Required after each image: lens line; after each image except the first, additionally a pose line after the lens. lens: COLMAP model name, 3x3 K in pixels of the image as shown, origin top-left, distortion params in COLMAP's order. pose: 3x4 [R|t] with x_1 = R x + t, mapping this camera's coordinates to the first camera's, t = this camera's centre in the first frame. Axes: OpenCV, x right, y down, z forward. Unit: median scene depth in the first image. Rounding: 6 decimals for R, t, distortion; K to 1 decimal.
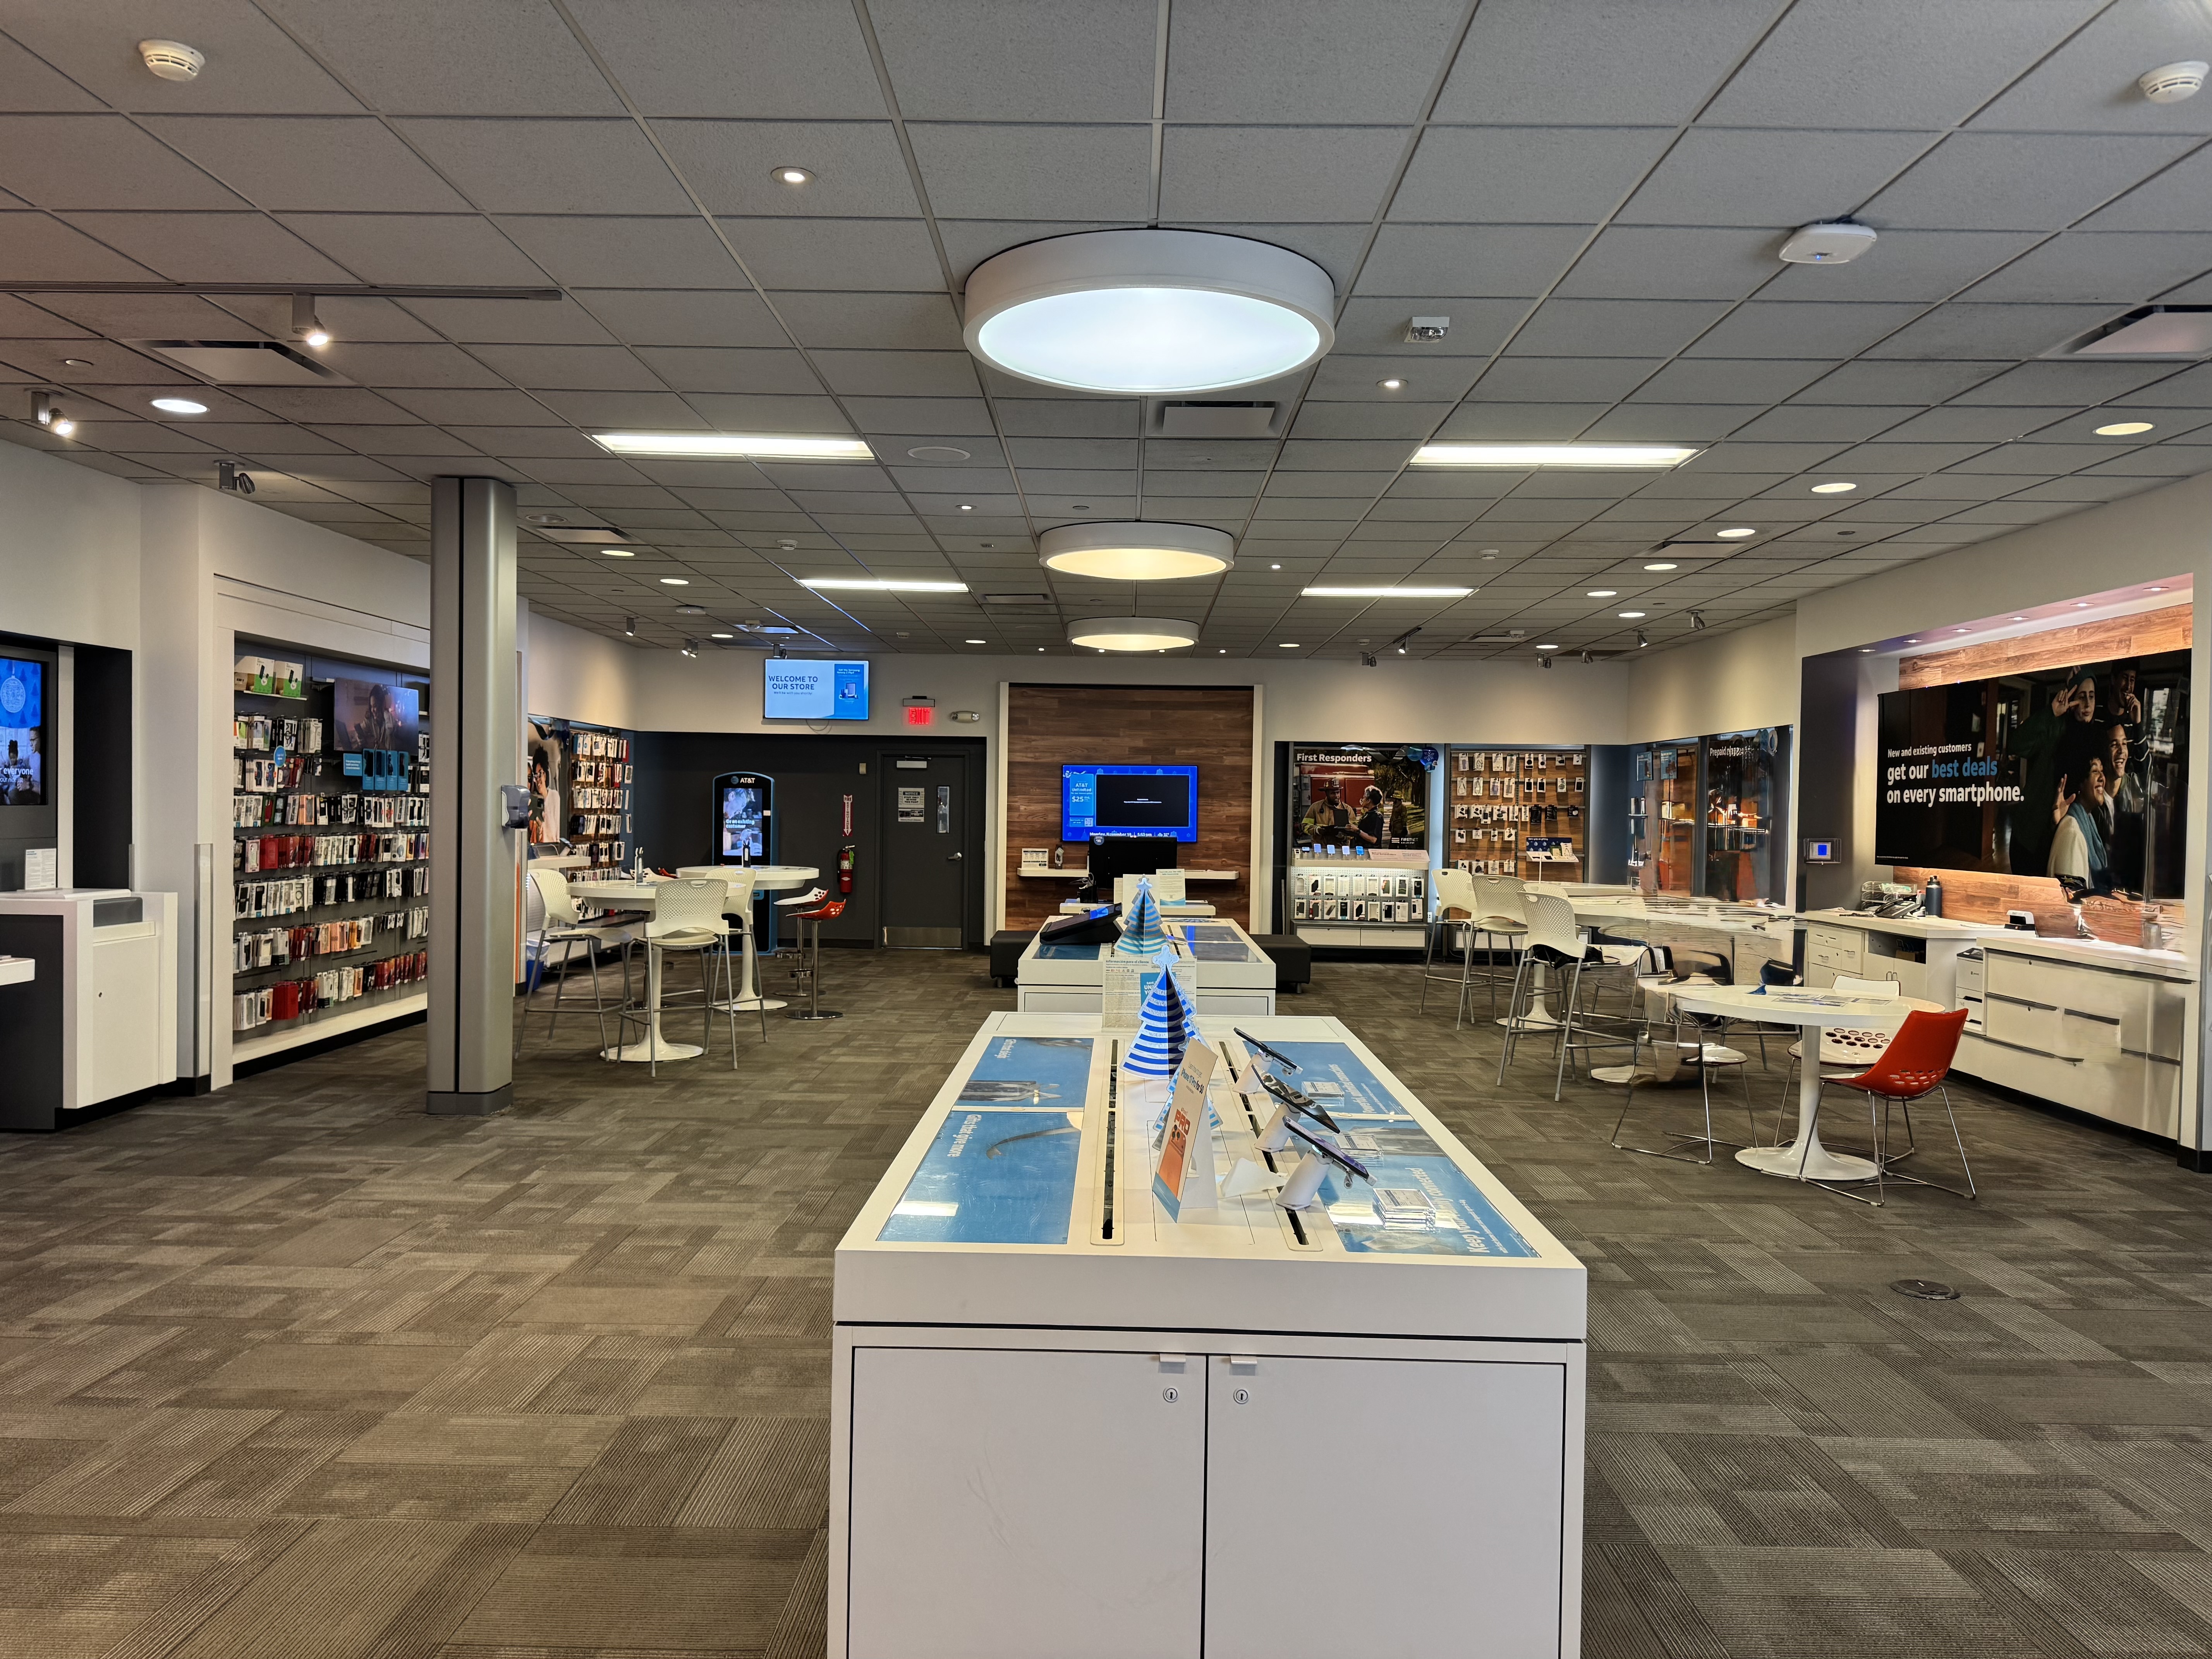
lens RADIAL K [[1547.7, 0, 1109.4], [0, 1547.7, 818.8], [0, 0, 1]] dist [0.050883, -0.061978]
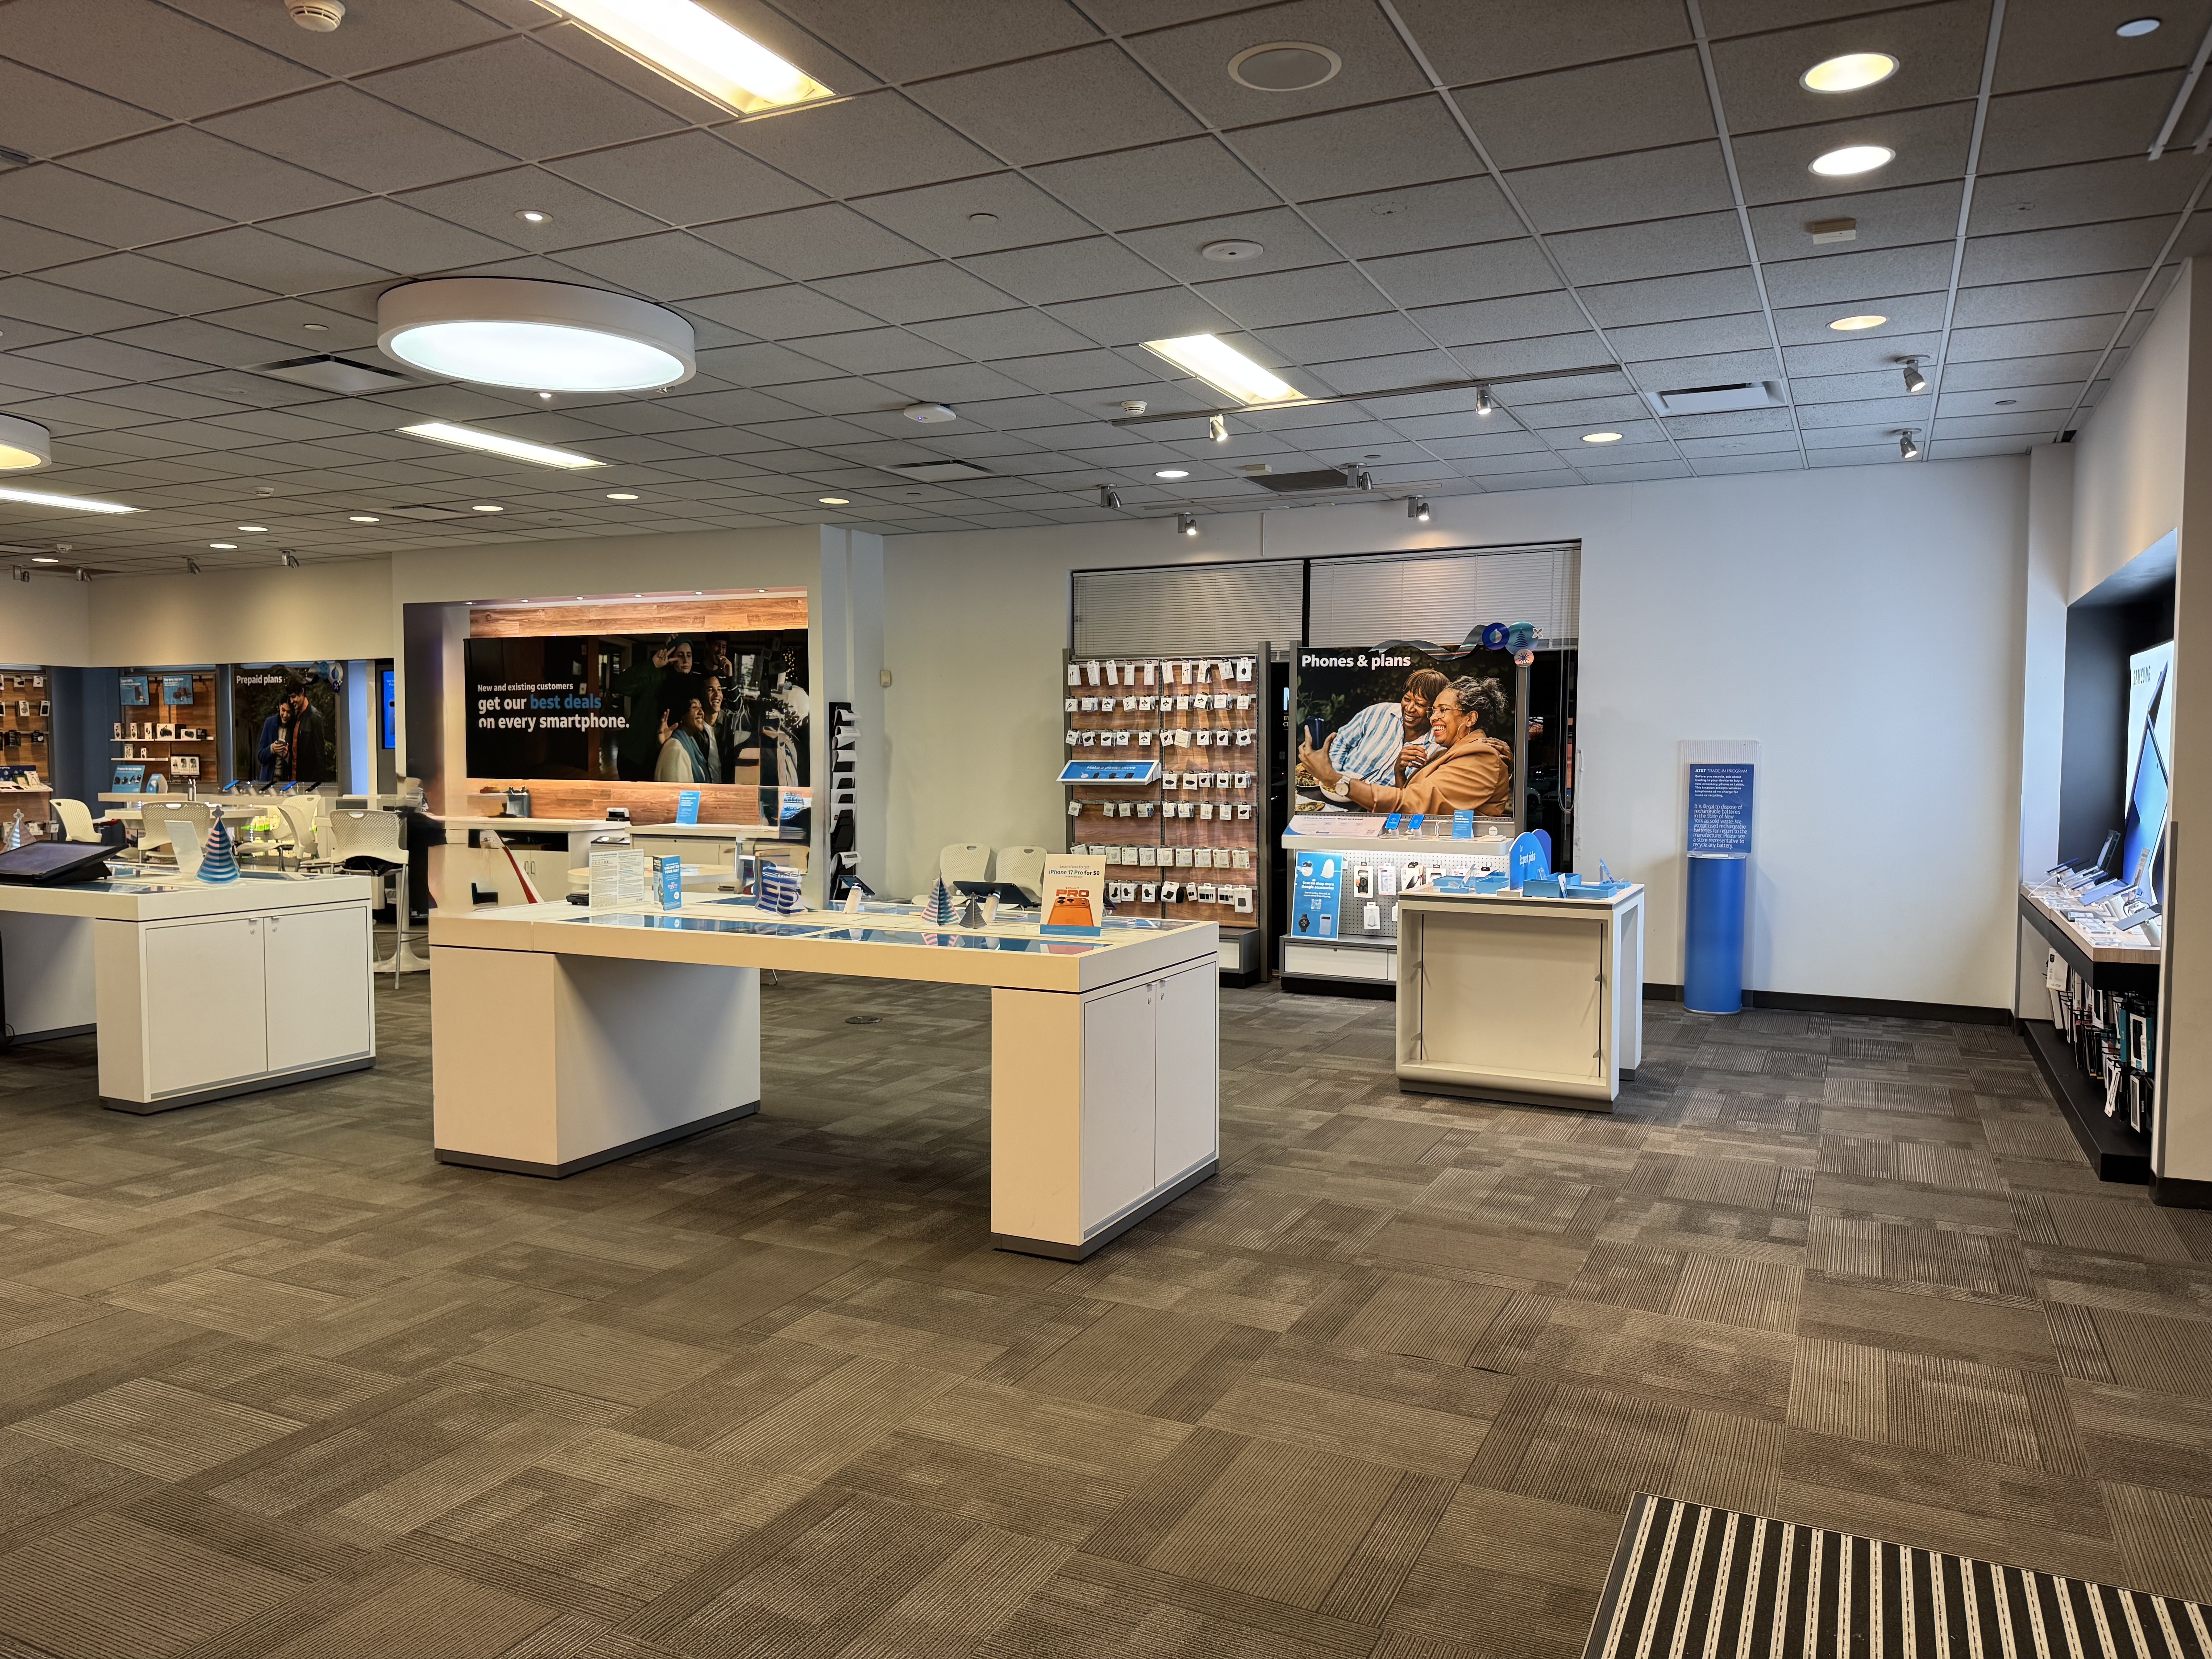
lens RADIAL K [[1547.7, 0, 1085.0], [0, 1547.7, 829.0], [0, 0, 1]] dist [0.050883, -0.061978]
pose [[0.440424, -0.060011, 0.895782, -0.440936], [0.009528, 0.998020, 0.062175, -0.003230], [-0.897739, -0.018849, 0.440124, 0.028931]]
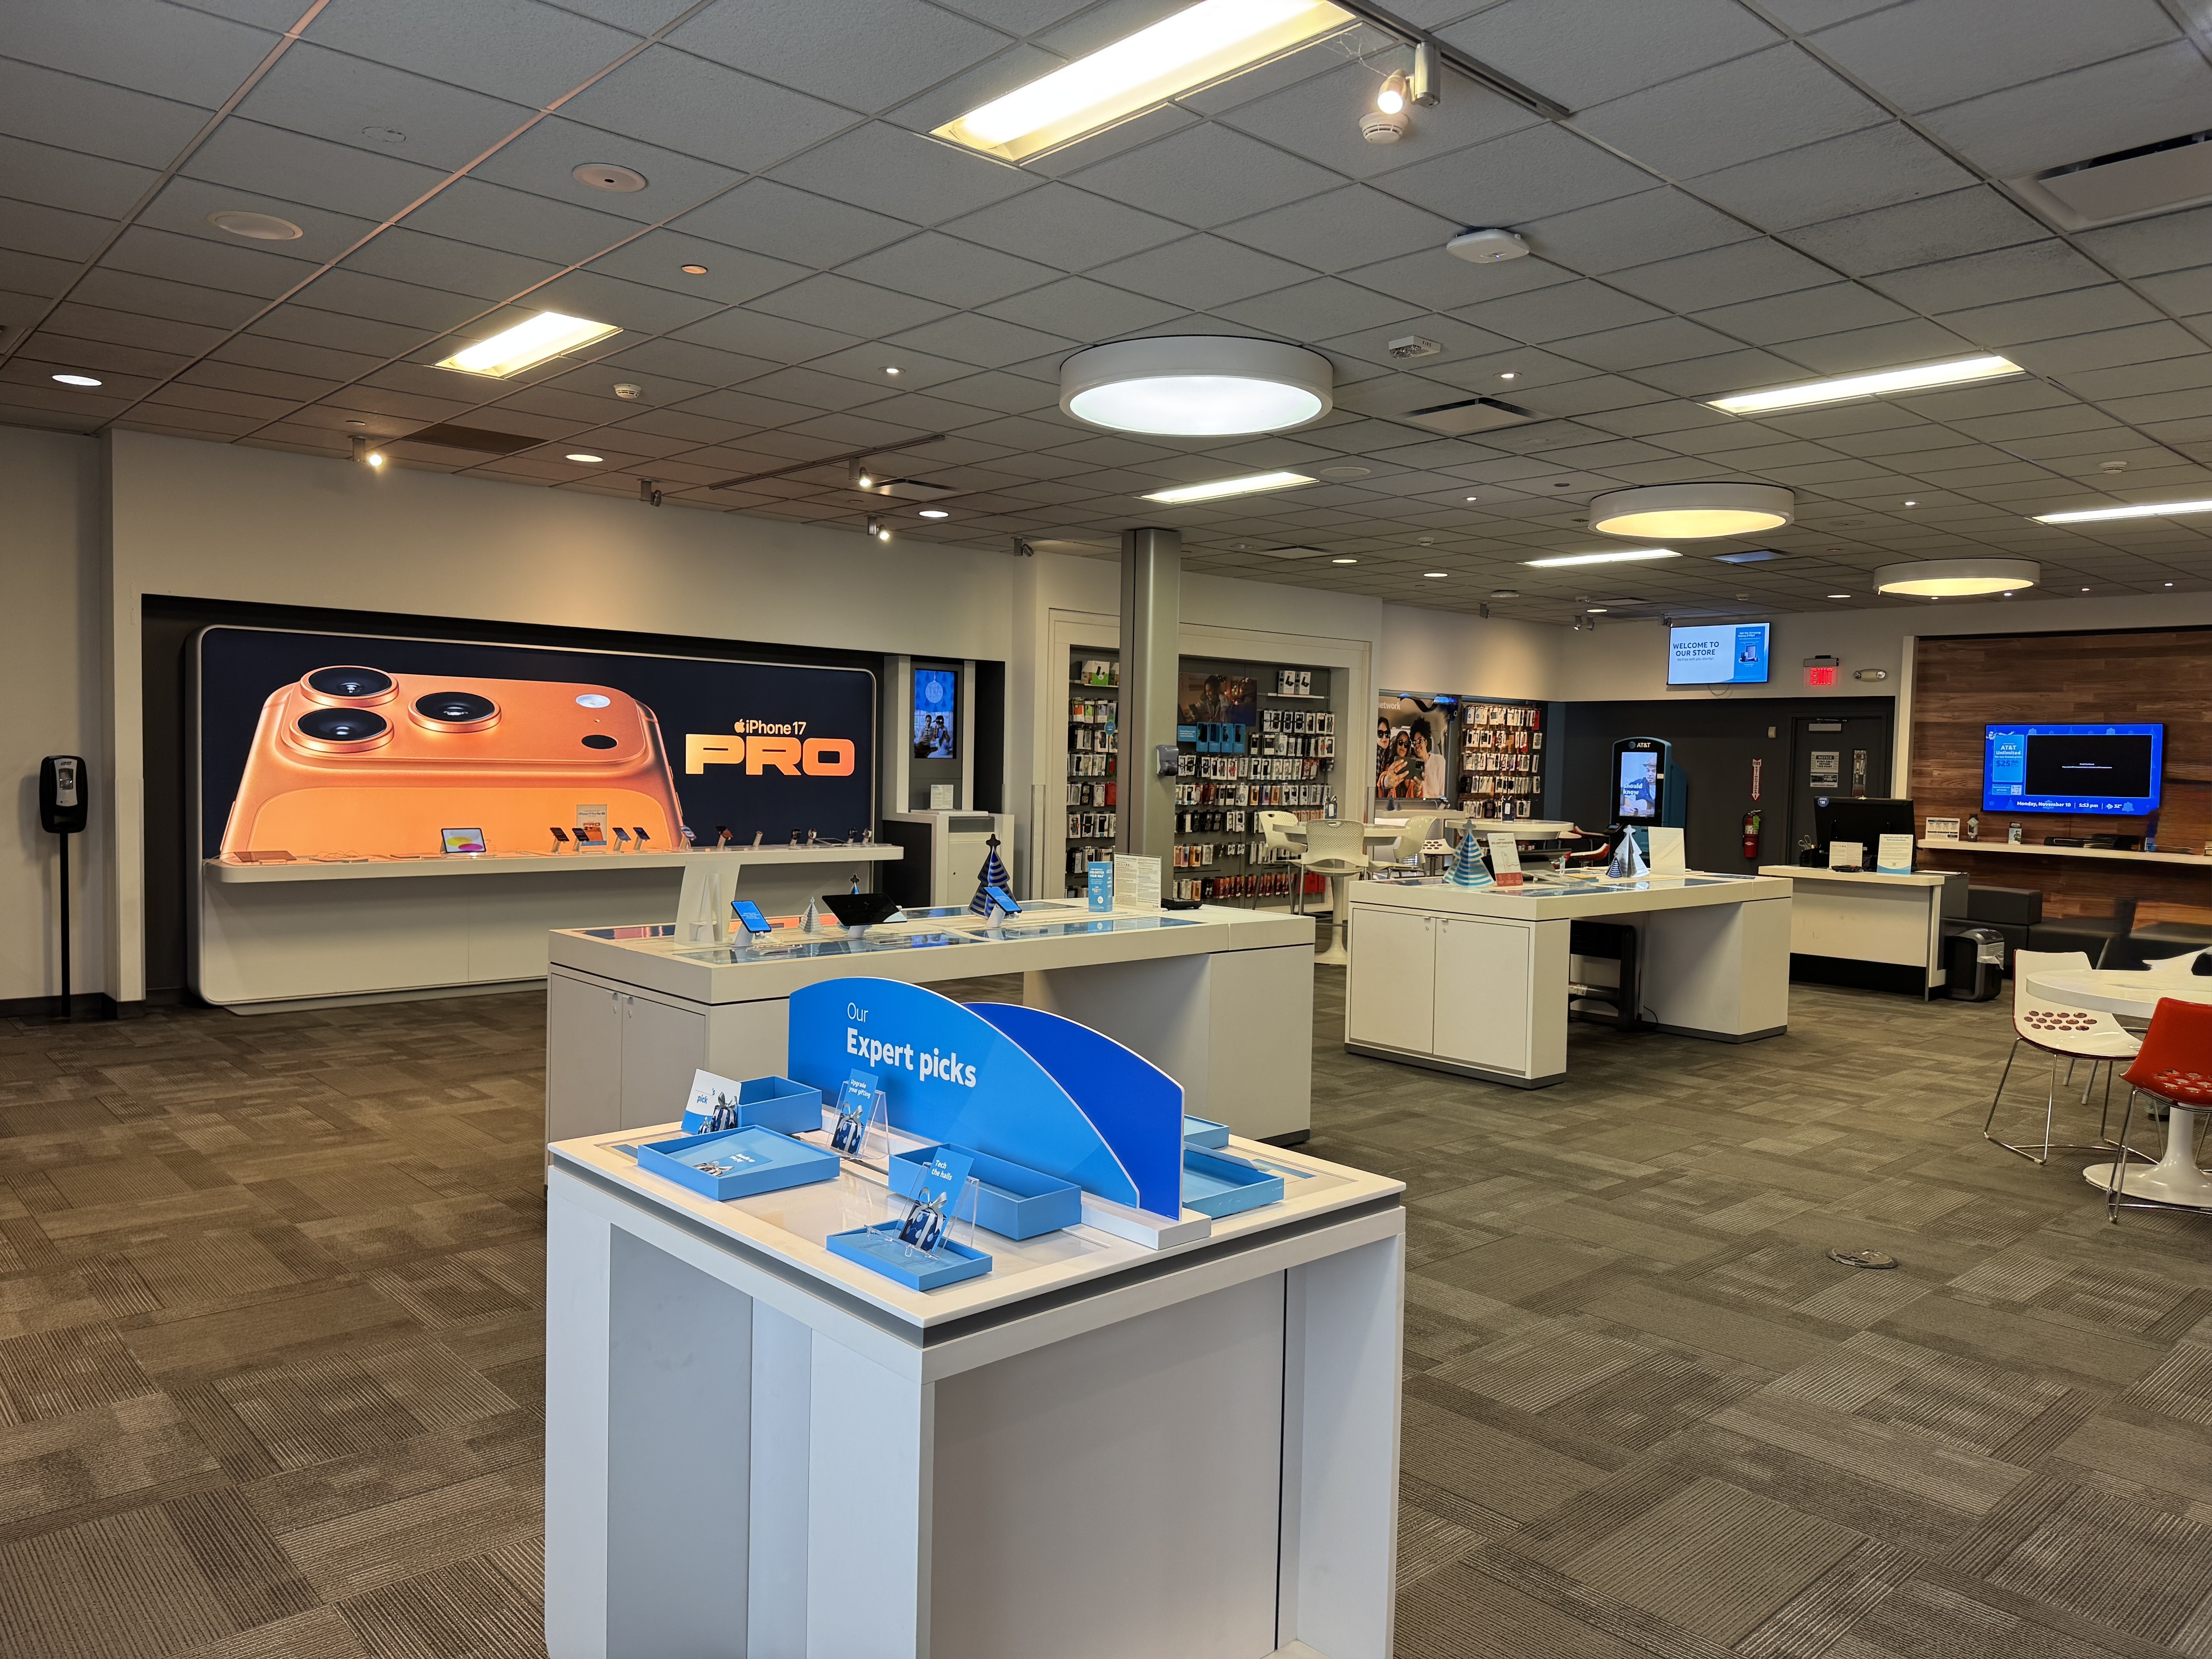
lens RADIAL K [[1547.7, 0, 1087.5], [0, 1547.7, 824.1], [0, 0, 1]] dist [0.050883, -0.061978]
pose [[0.675837, 0.029968, -0.736442, 0.559680], [-0.015407, 0.999529, 0.026535, 0.012696], [0.736890, -0.006587, 0.675980, 0.009370]]
